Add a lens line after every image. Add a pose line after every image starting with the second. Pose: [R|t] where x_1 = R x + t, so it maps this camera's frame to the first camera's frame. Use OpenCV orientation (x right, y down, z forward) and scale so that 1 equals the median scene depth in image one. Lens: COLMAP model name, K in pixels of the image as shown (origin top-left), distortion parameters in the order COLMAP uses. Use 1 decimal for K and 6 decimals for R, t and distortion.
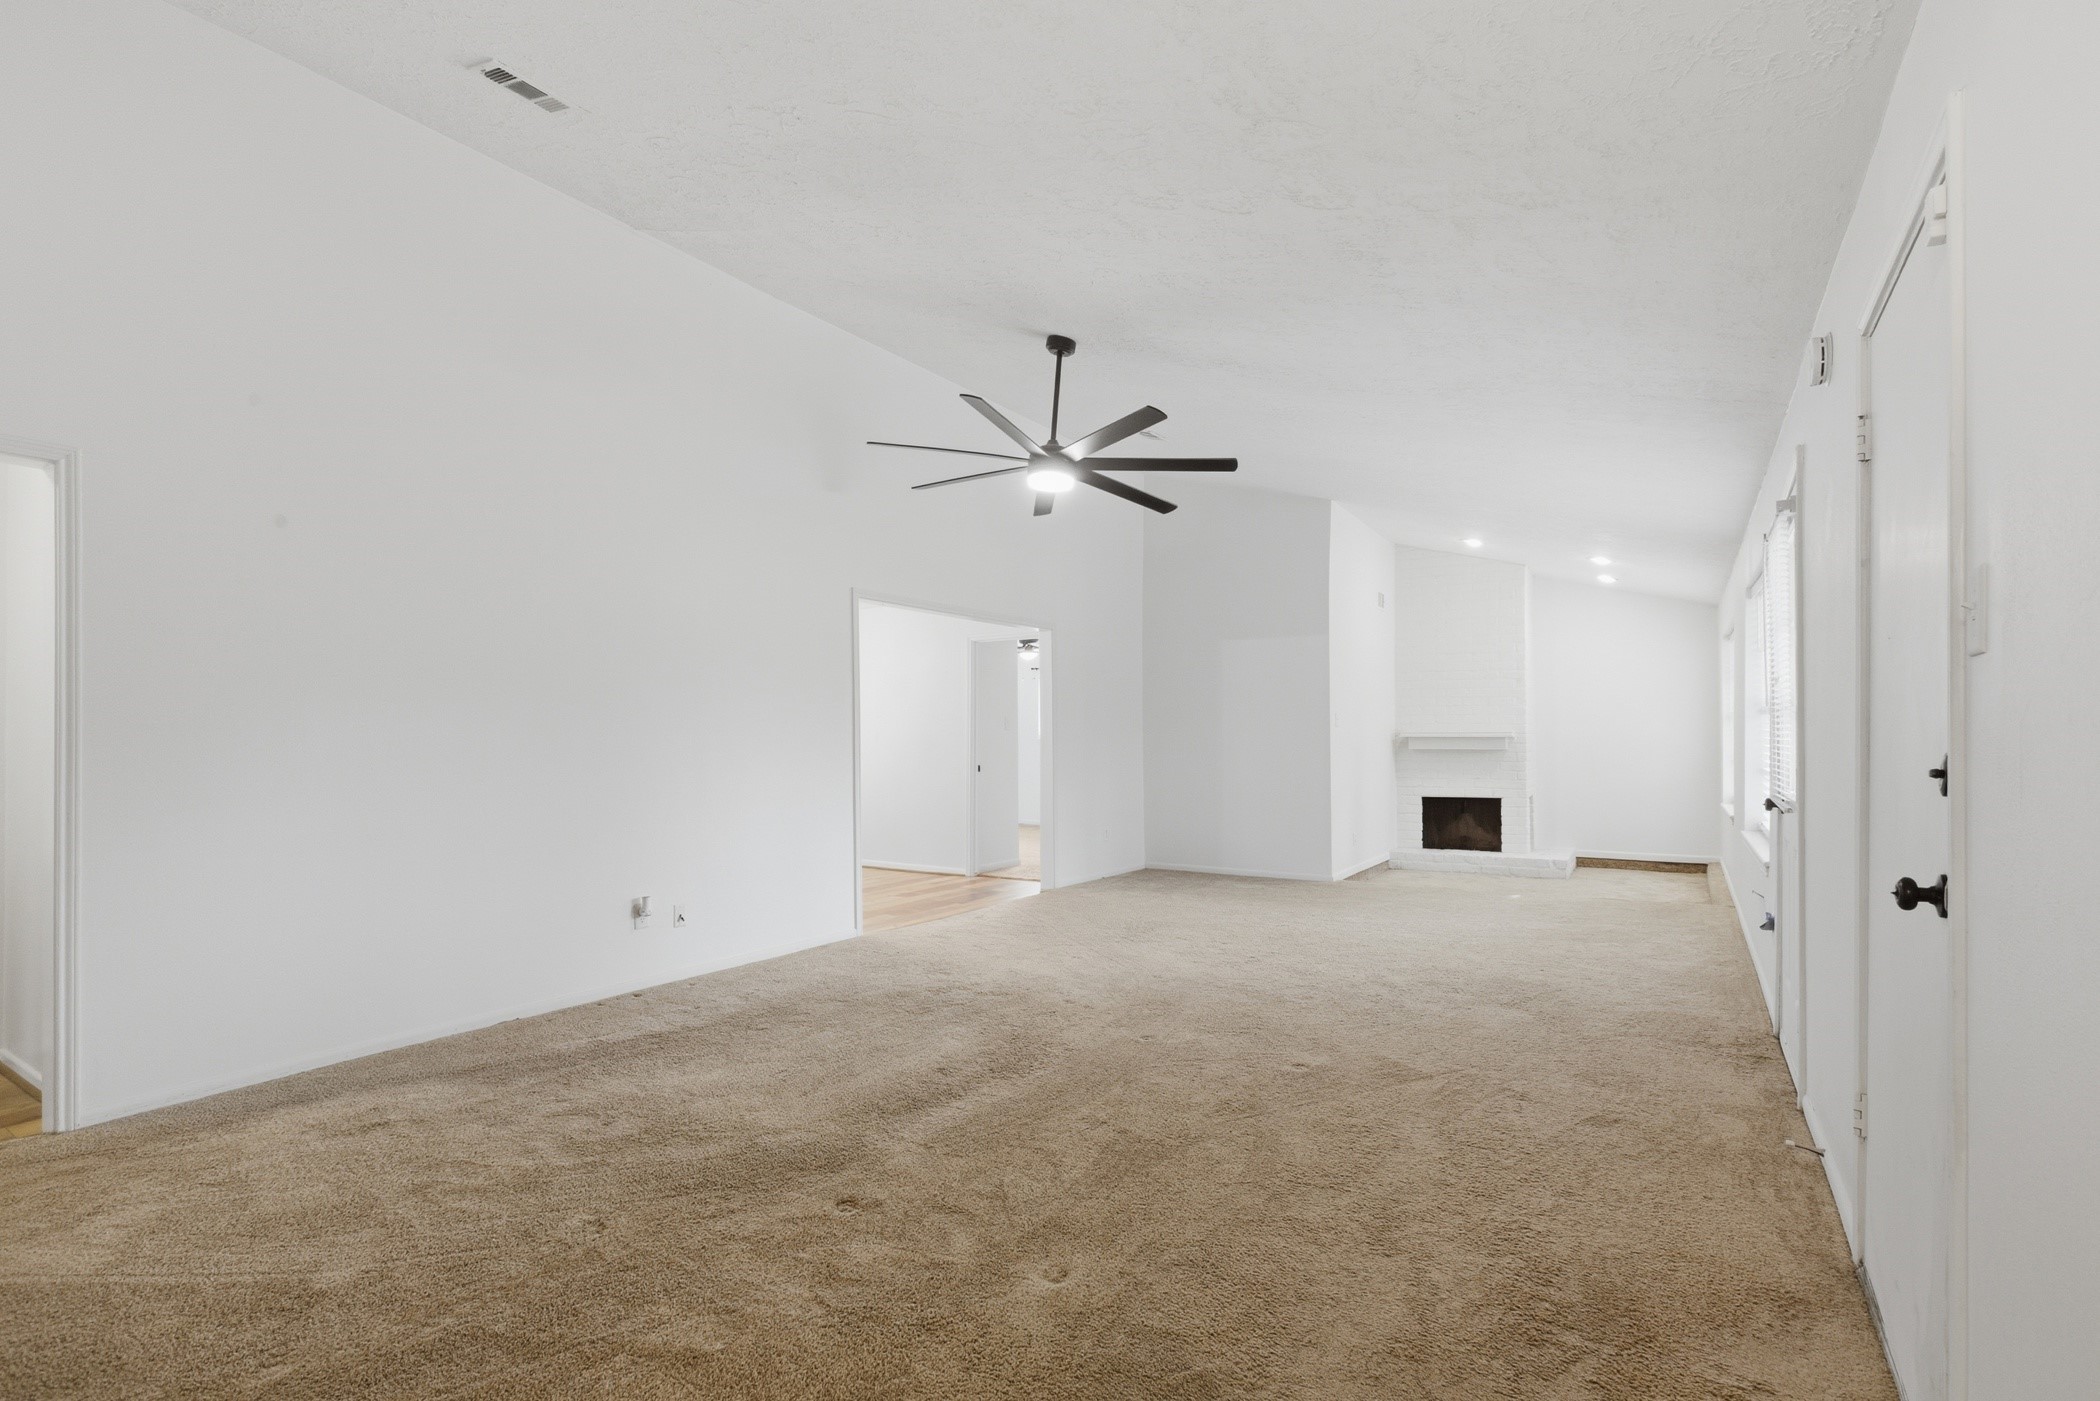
lens RADIAL K [[975.7, 0, 1050.2], [0, 975.7, 729.4], [0, 0, 1]] dist [-0.002866, -0.000303]
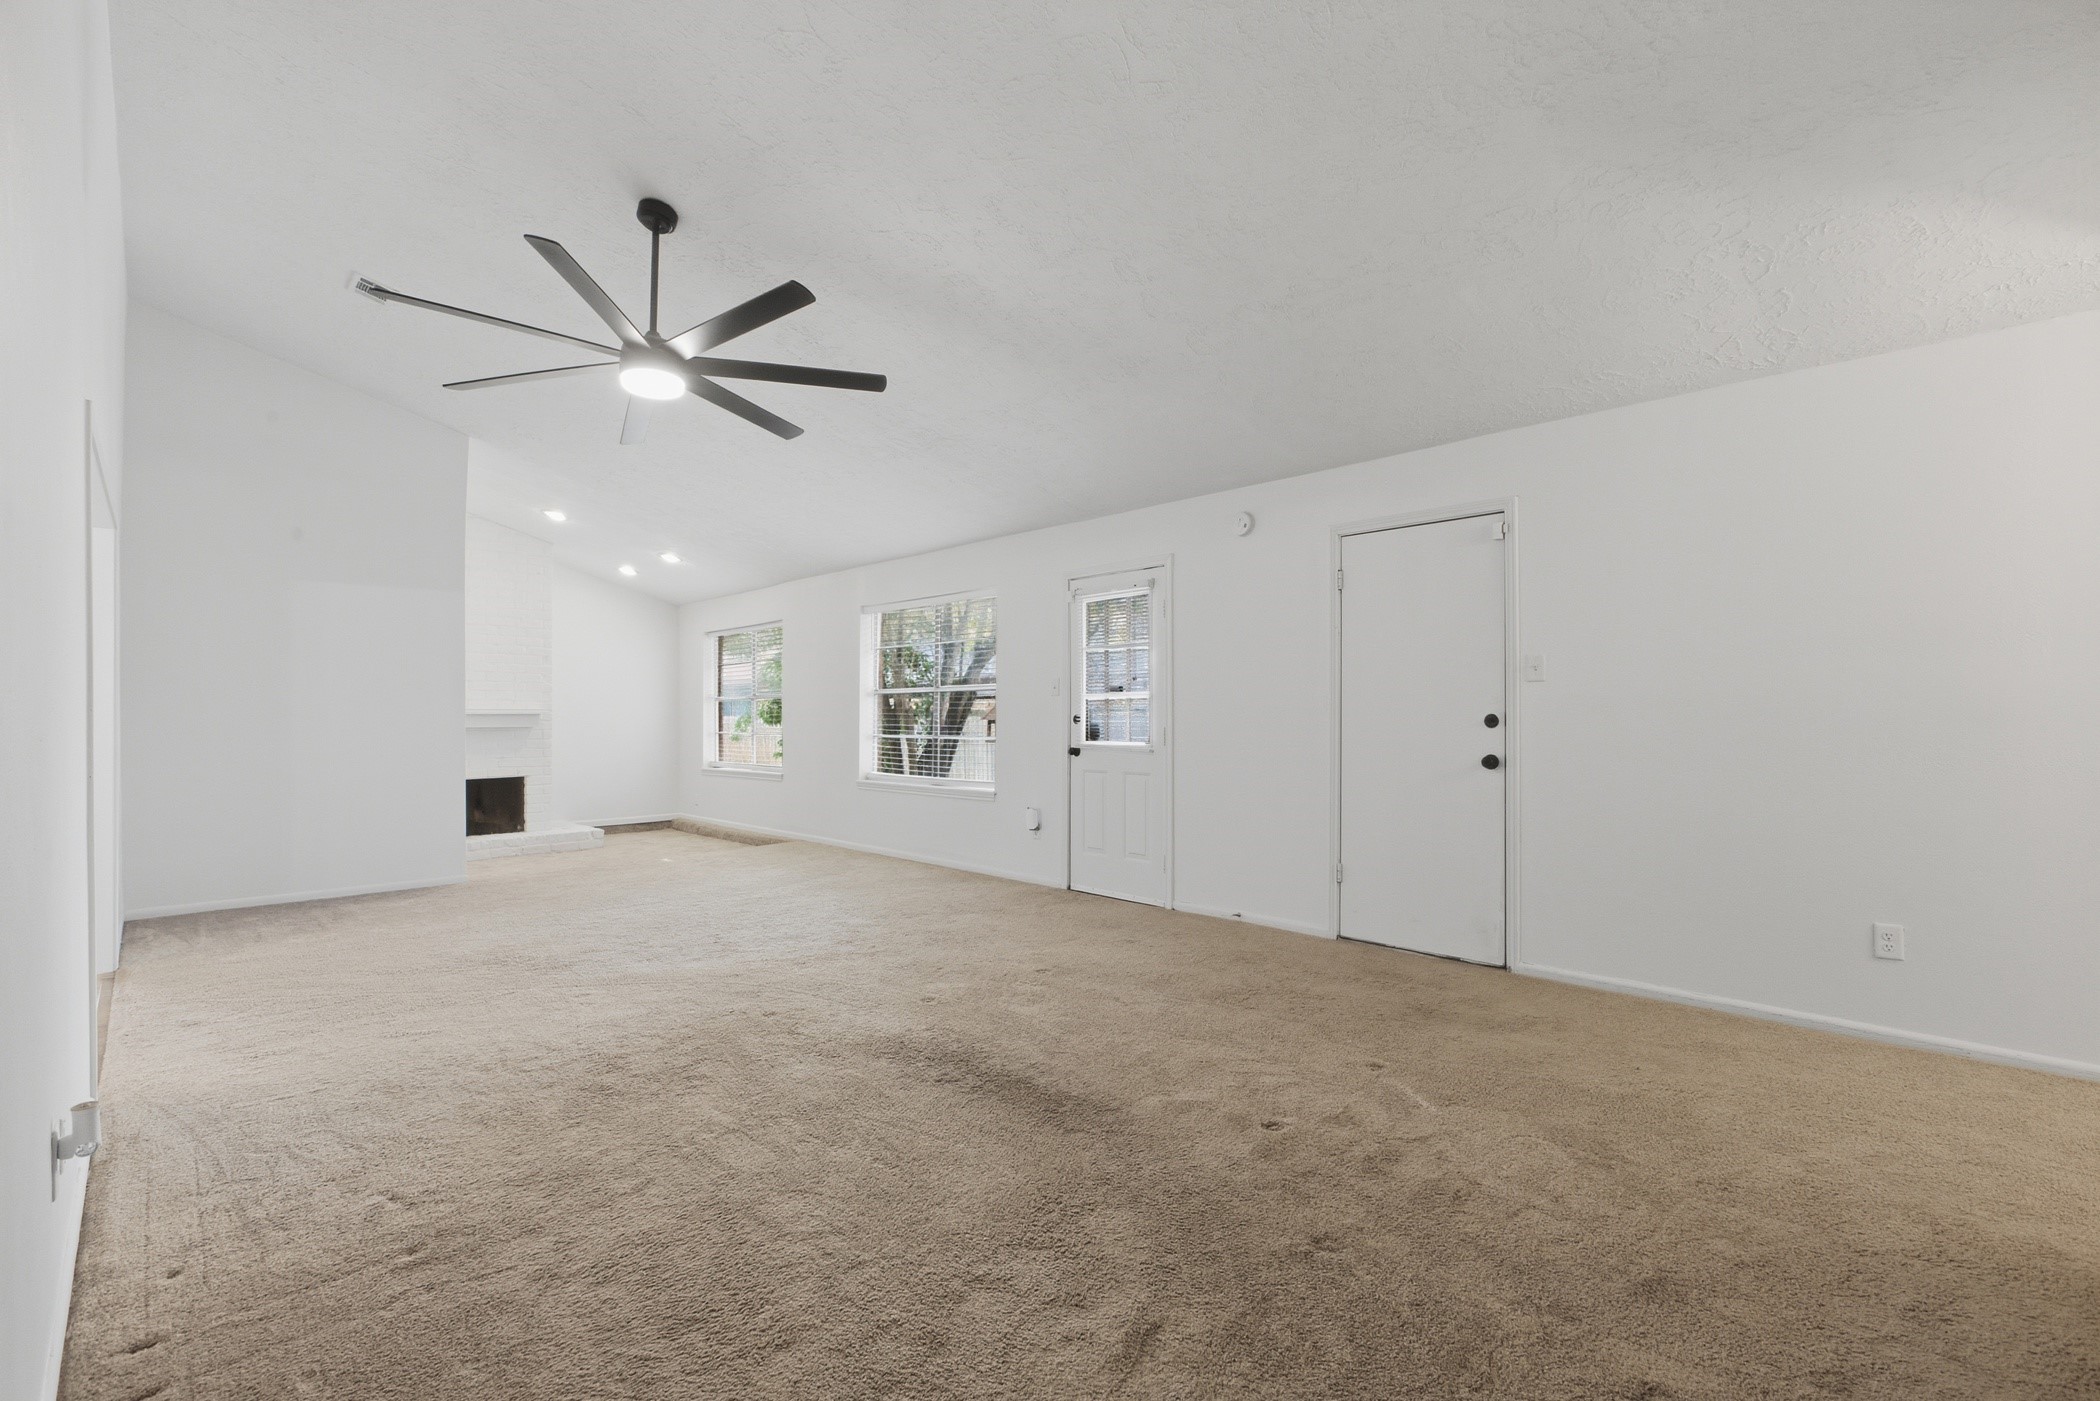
lens RADIAL K [[945.3, 0, 1045.7], [0, 945.3, 694.5], [0, 0, 1]] dist [-0.001387, -0.000046]
pose [[0.241156, 0.023153, 0.970210, -0.395768], [-0.004423, 0.999731, -0.022758, 0.008352], [-0.970476, 0.001197, 0.241193, 0.302895]]
